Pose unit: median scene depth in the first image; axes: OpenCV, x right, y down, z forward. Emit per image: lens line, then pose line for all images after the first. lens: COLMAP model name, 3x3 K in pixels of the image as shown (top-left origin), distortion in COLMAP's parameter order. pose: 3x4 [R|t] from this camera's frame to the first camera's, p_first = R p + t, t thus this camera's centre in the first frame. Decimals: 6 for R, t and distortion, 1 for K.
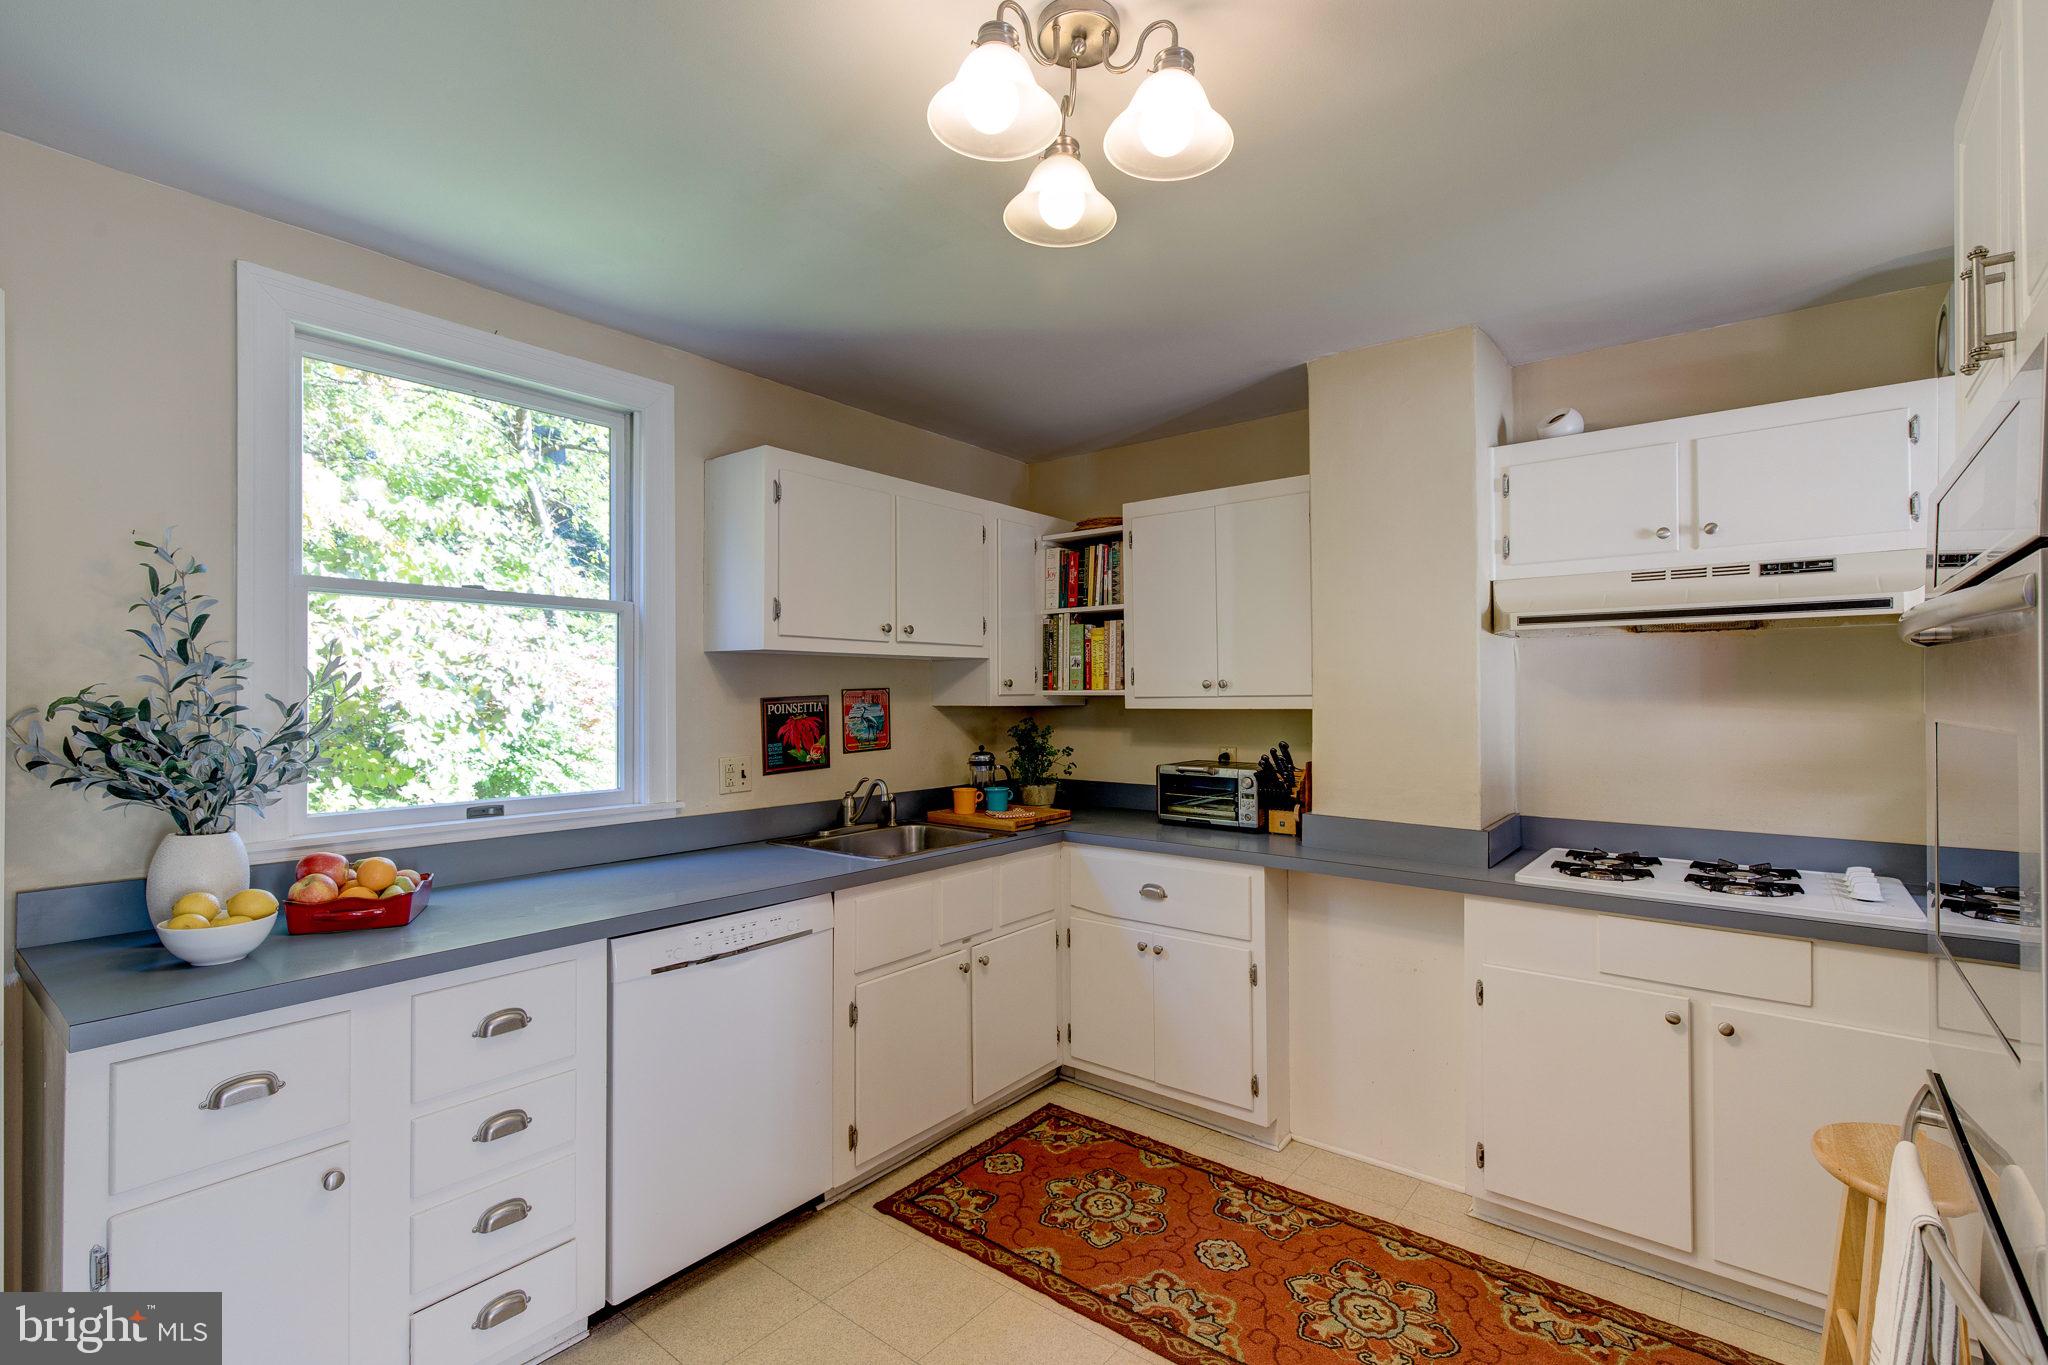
lens RADIAL K [[903.3, 0, 1023.1], [0, 903.3, 690.8], [0, 0, 1]] dist [0.000819, 0.000026]
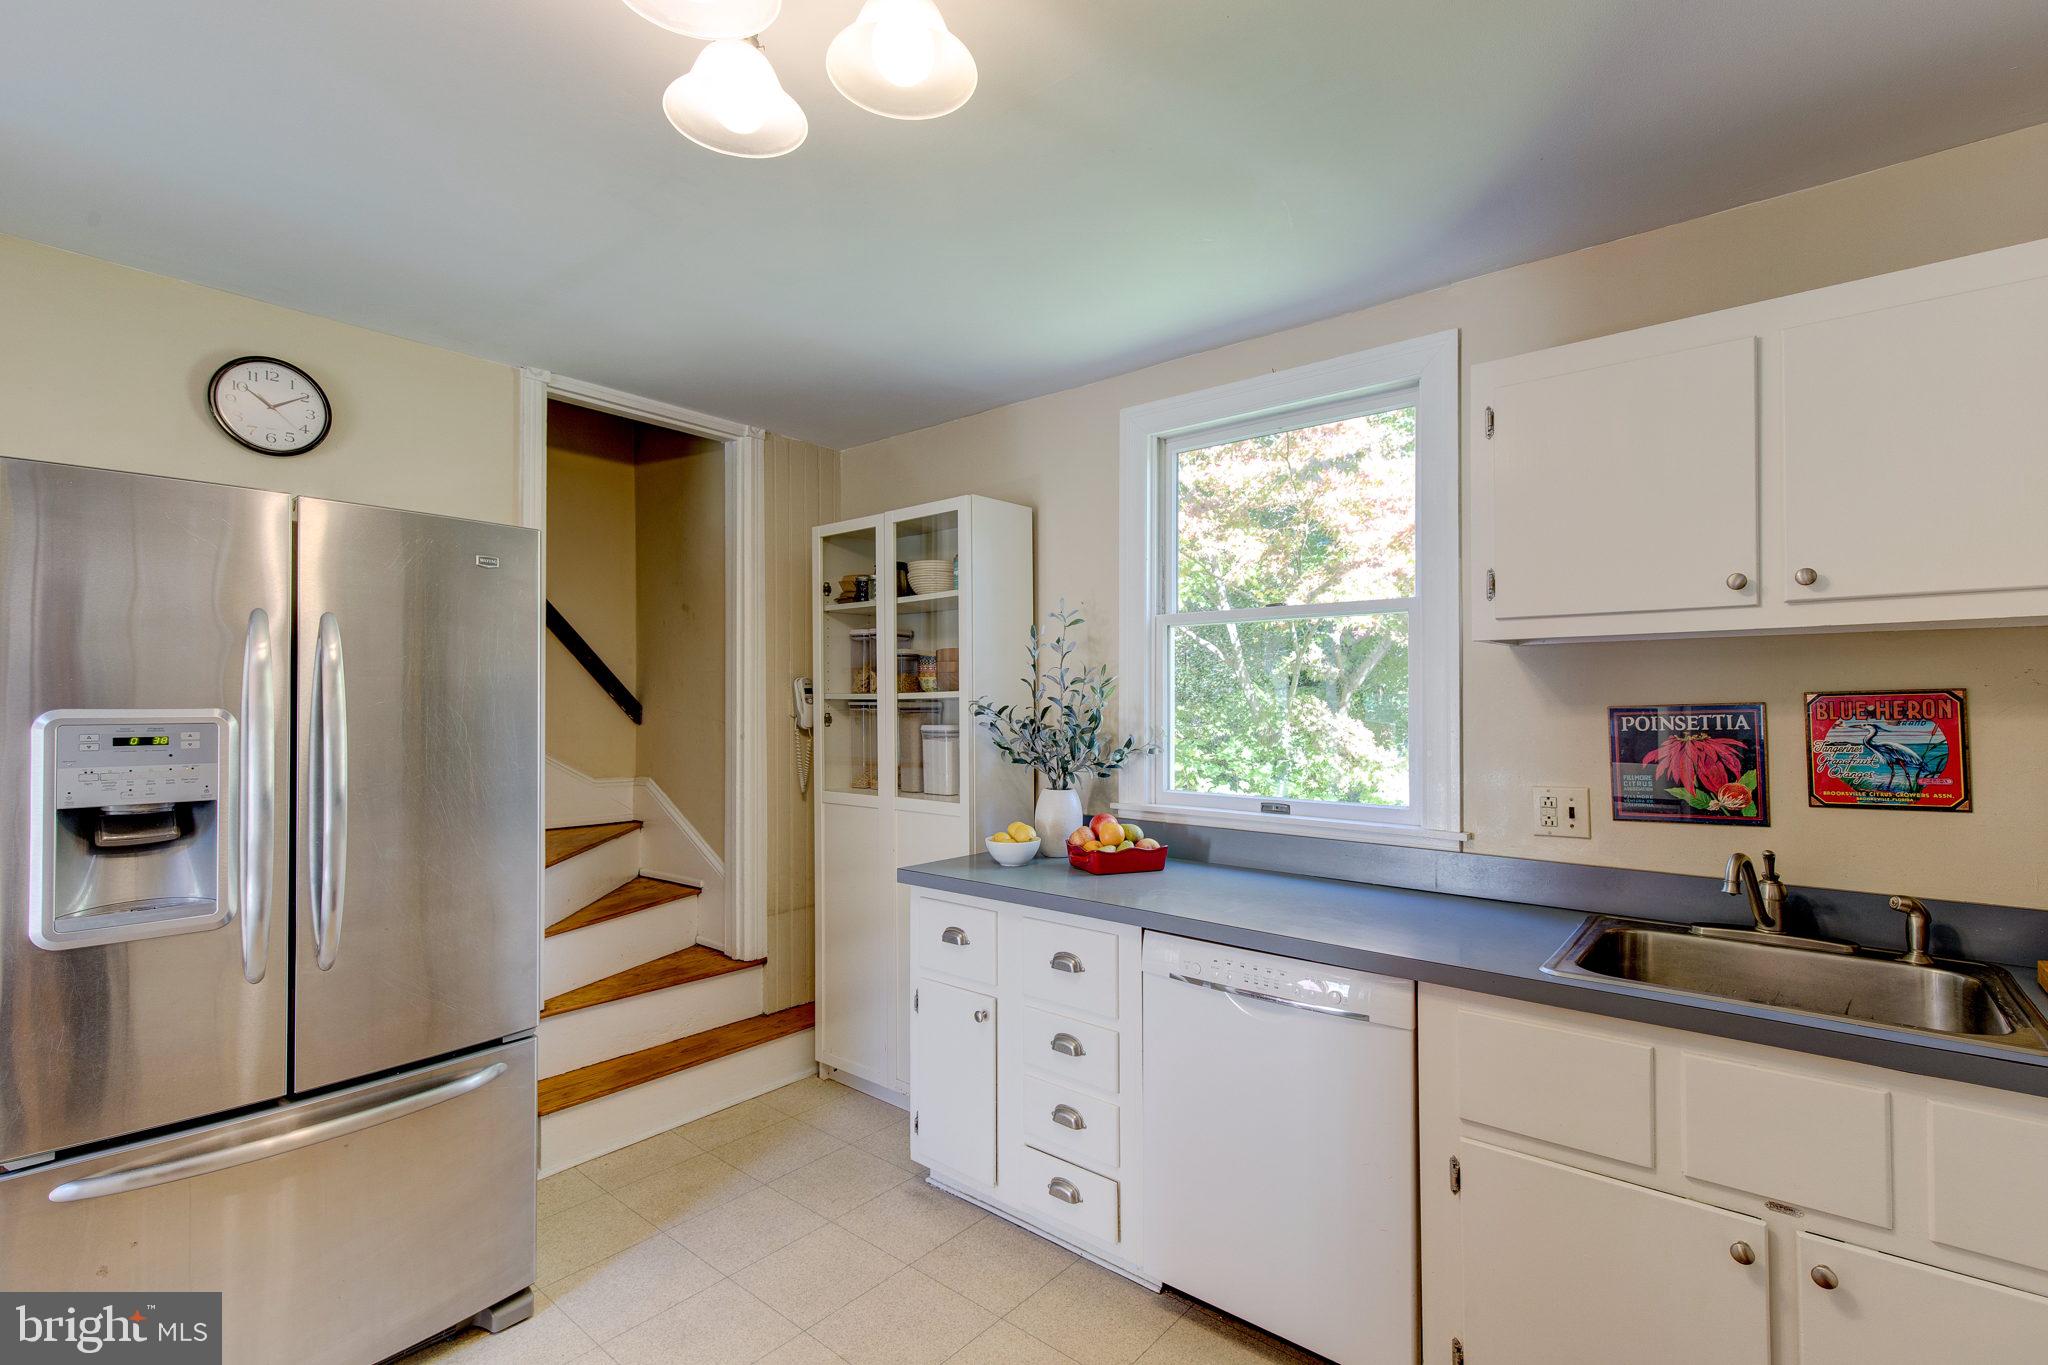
lens RADIAL K [[903.3, 0, 1023.1], [0, 903.3, 690.8], [0, 0, 1]] dist [0.000819, 0.000026]
pose [[-0.015437, -0.010899, -0.999821, 0.401110], [0.006619, 0.999918, -0.011003, 0.000315], [0.999859, -0.006788, -0.015363, 0.556070]]
